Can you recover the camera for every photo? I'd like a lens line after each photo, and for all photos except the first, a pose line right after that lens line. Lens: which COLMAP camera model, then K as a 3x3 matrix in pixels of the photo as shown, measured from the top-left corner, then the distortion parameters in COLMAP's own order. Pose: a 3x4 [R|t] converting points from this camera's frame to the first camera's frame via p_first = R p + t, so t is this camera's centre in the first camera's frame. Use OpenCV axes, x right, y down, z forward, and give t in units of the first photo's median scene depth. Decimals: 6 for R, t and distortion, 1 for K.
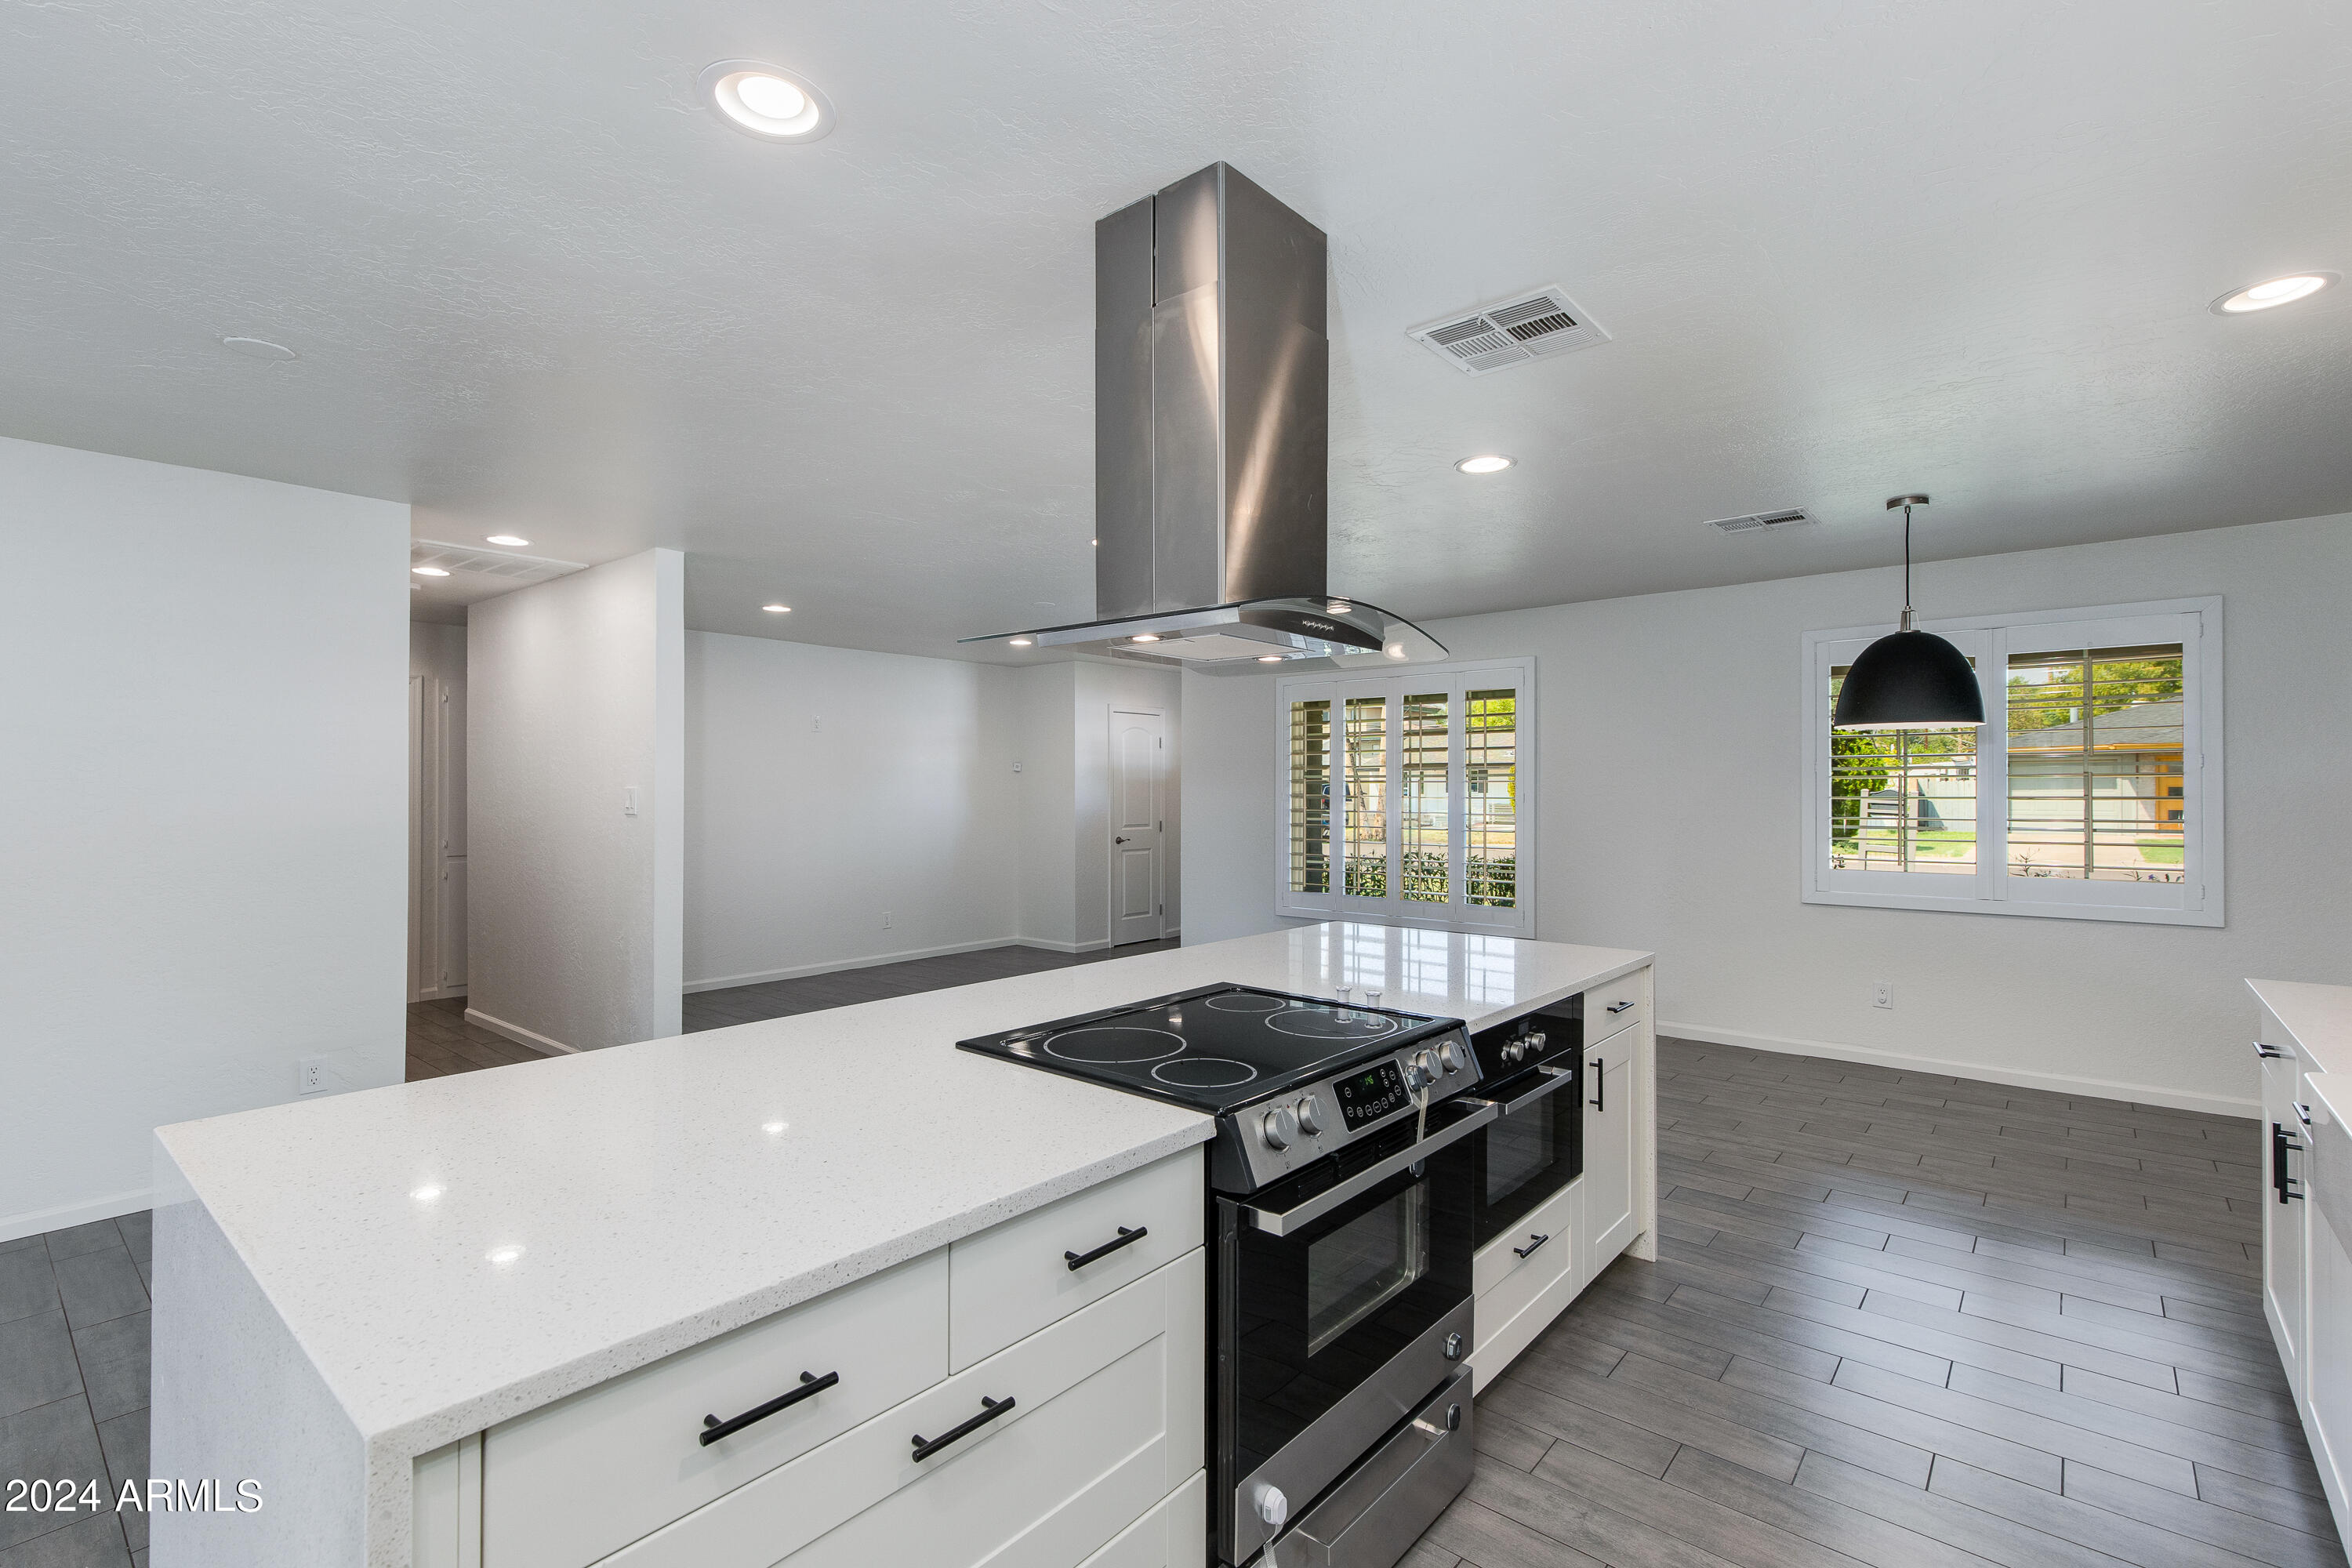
lens RADIAL K [[1062.0, 0, 1178.3], [0, 1062.0, 776.9], [0, 0, 1]] dist [0.004622, 0.000526]
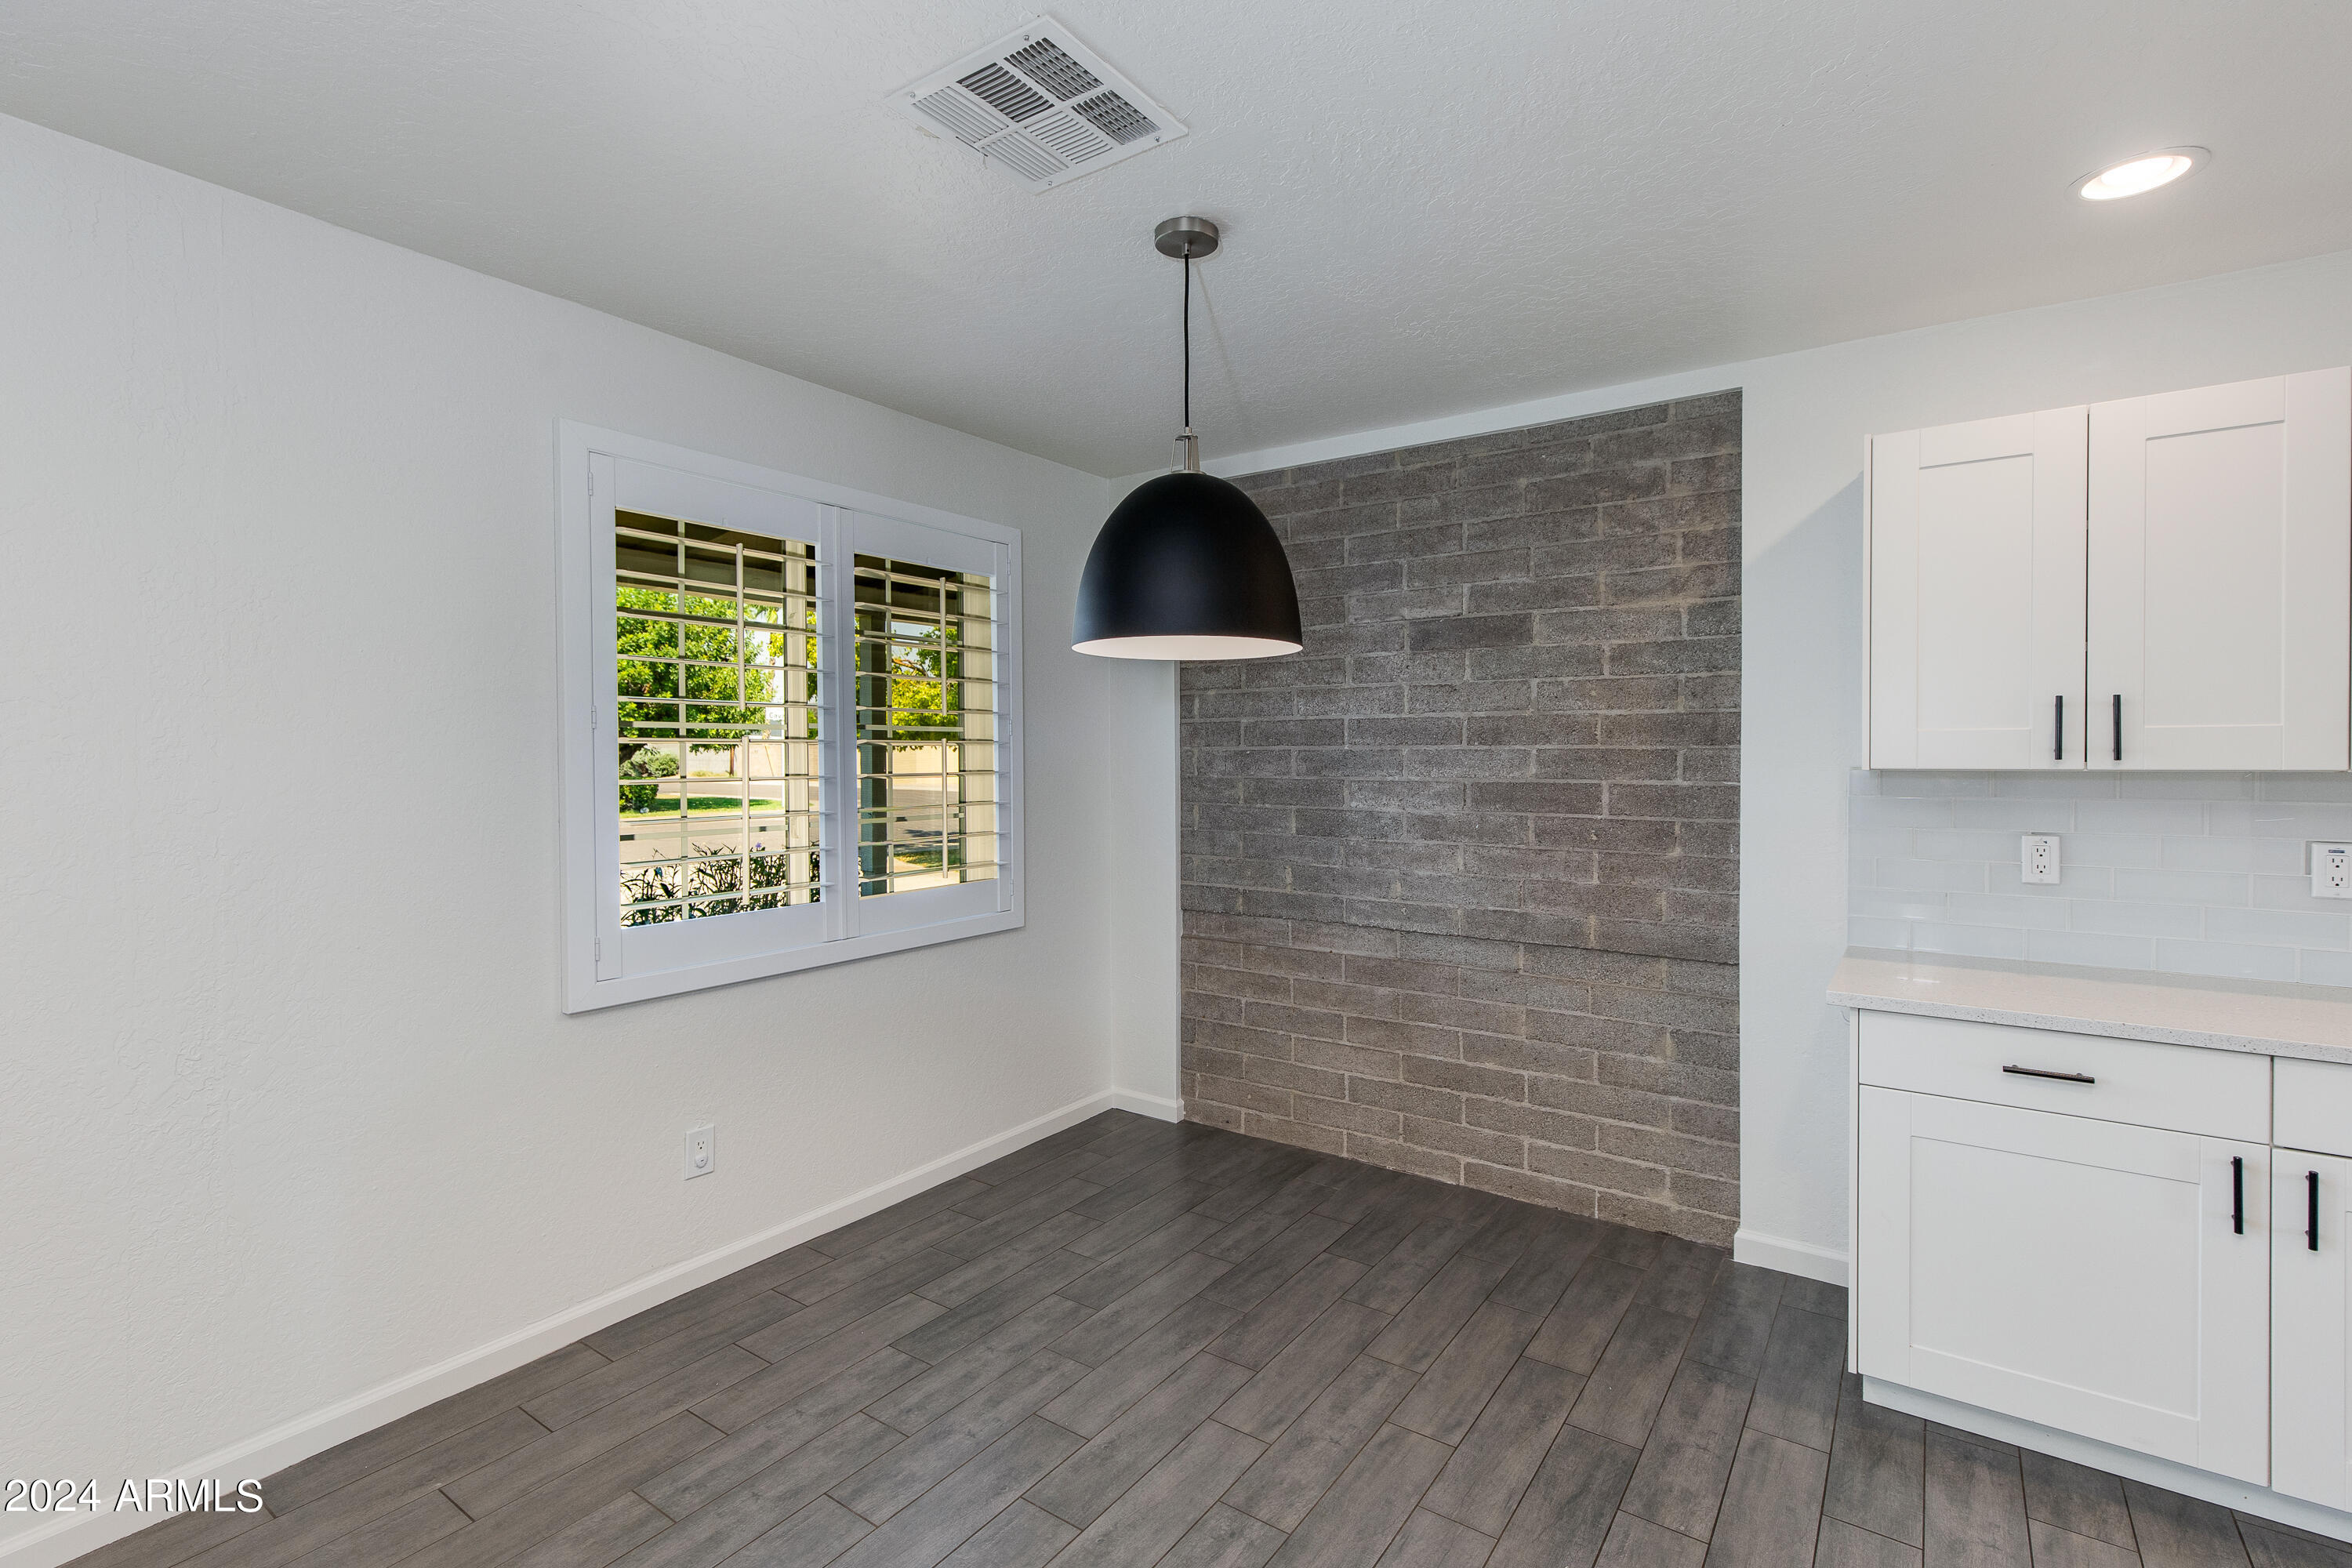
lens RADIAL K [[1079.0, 0, 1176.9], [0, 1079.0, 769.9], [0, 0, 1]] dist [0.010670, -0.004221]
pose [[-0.095920, -0.009657, 0.995342, 0.119973], [-0.009989, 0.999912, 0.008739, 0.008068], [-0.995339, -0.009105, -0.096008, 0.940768]]
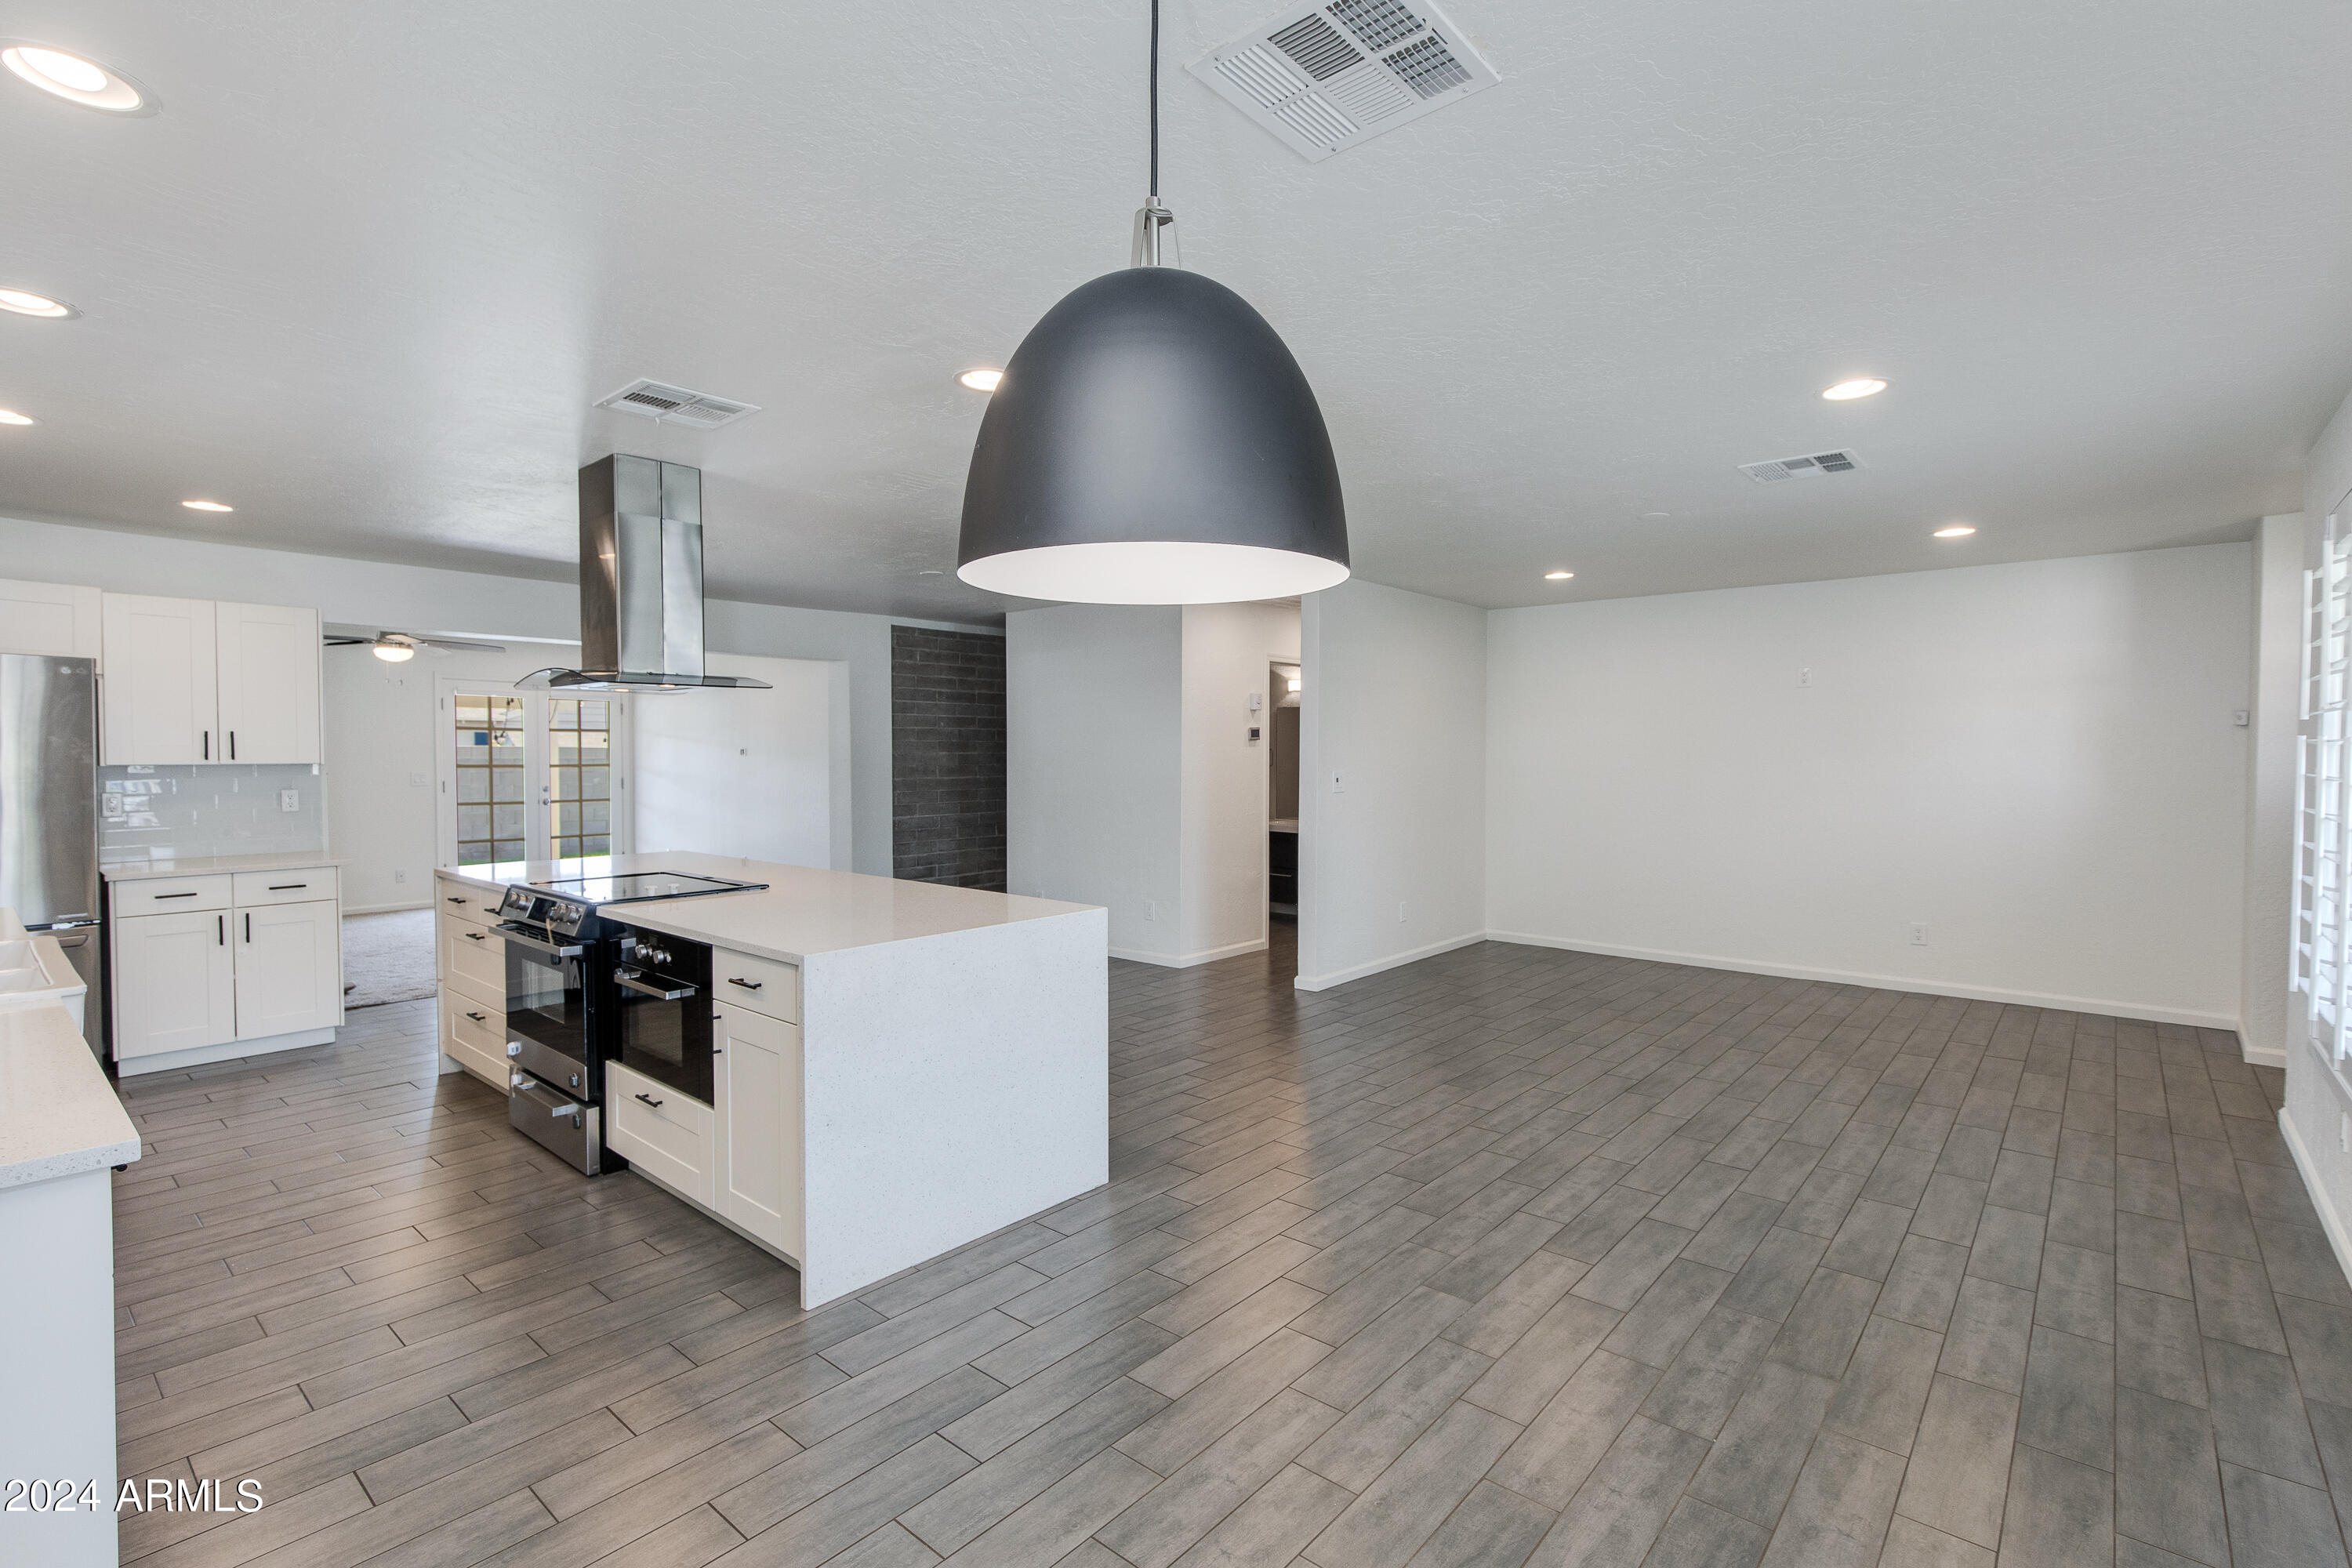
lens RADIAL K [[1089.3, 0, 1179.9], [0, 1089.3, 777.9], [0, 0, 1]] dist [0.003838, -0.000375]
pose [[-0.002764, 0.024821, -0.999688, 0.899042], [0.011047, 0.999632, 0.024789, 0.002991], [0.999935, -0.010975, -0.003037, 0.895056]]
